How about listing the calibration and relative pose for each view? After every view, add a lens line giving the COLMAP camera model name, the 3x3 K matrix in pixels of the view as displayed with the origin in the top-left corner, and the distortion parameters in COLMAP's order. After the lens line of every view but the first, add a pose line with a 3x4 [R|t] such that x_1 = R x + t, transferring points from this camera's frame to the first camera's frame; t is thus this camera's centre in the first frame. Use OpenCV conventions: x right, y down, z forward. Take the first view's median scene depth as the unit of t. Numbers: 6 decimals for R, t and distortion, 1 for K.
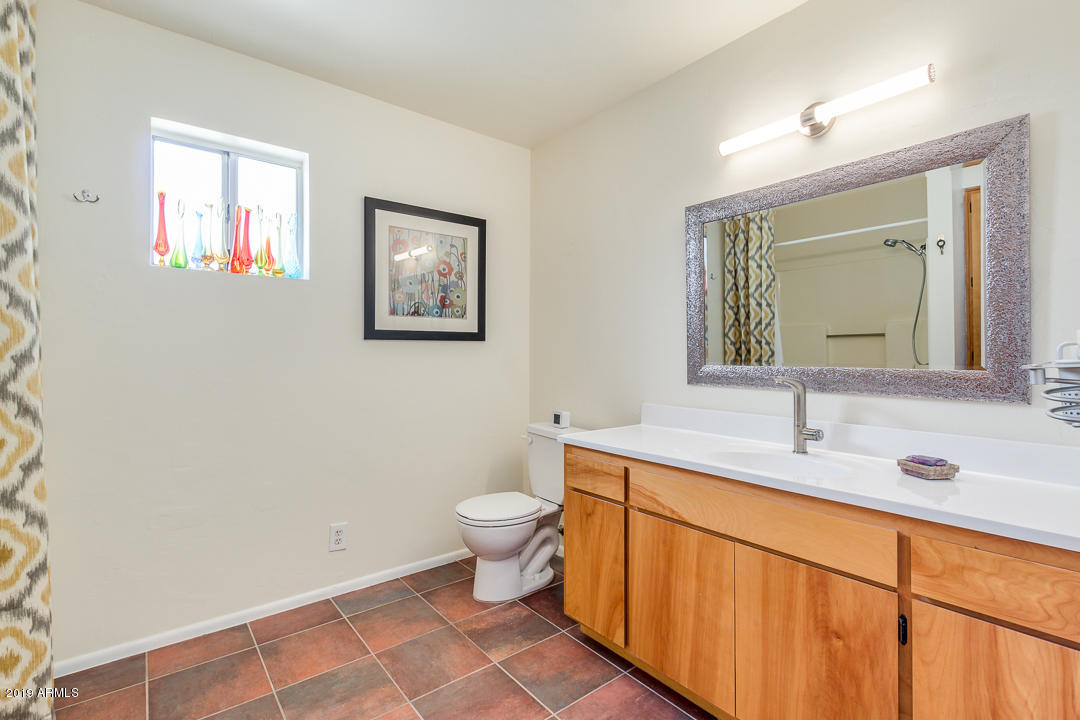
lens RADIAL K [[496.5, 0, 536.3], [0, 496.5, 356.5], [0, 0, 1]] dist [0.001343, -0.000300]
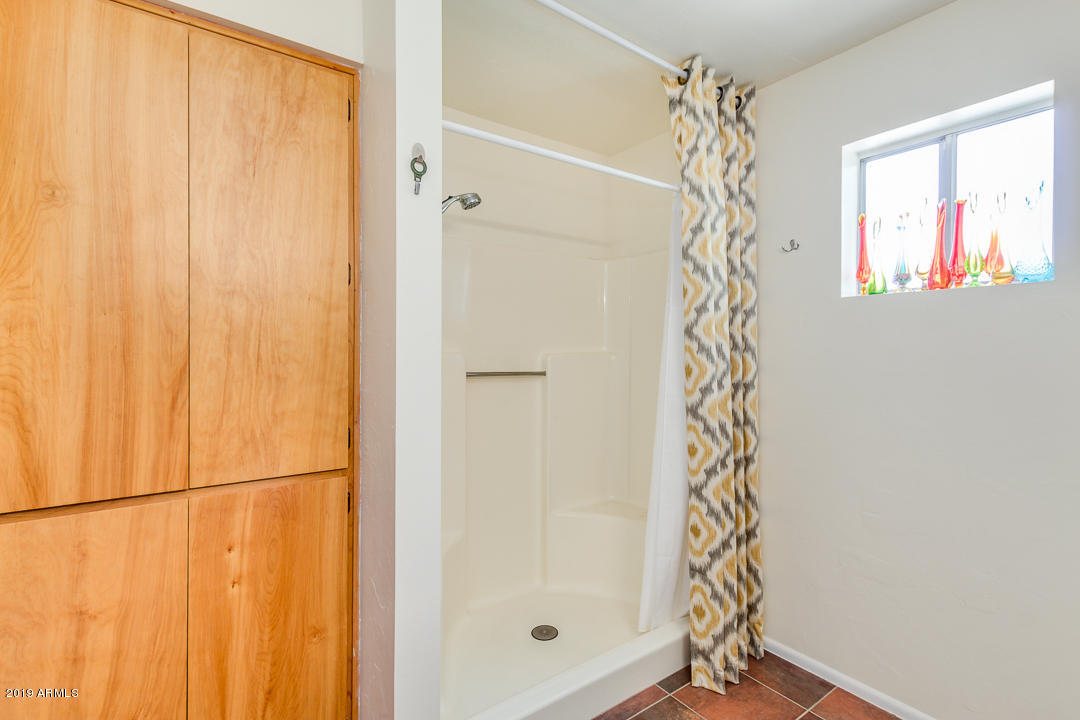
lens RADIAL K [[496.5, 0, 536.3], [0, 496.5, 352.7], [0, 0, 1]] dist [0.001343, -0.000300]
pose [[-0.051741, -0.000278, -0.998660, 0.222518], [-0.005865, 0.999983, 0.000026, -0.064756], [0.998643, 0.005858, -0.051742, 0.414787]]
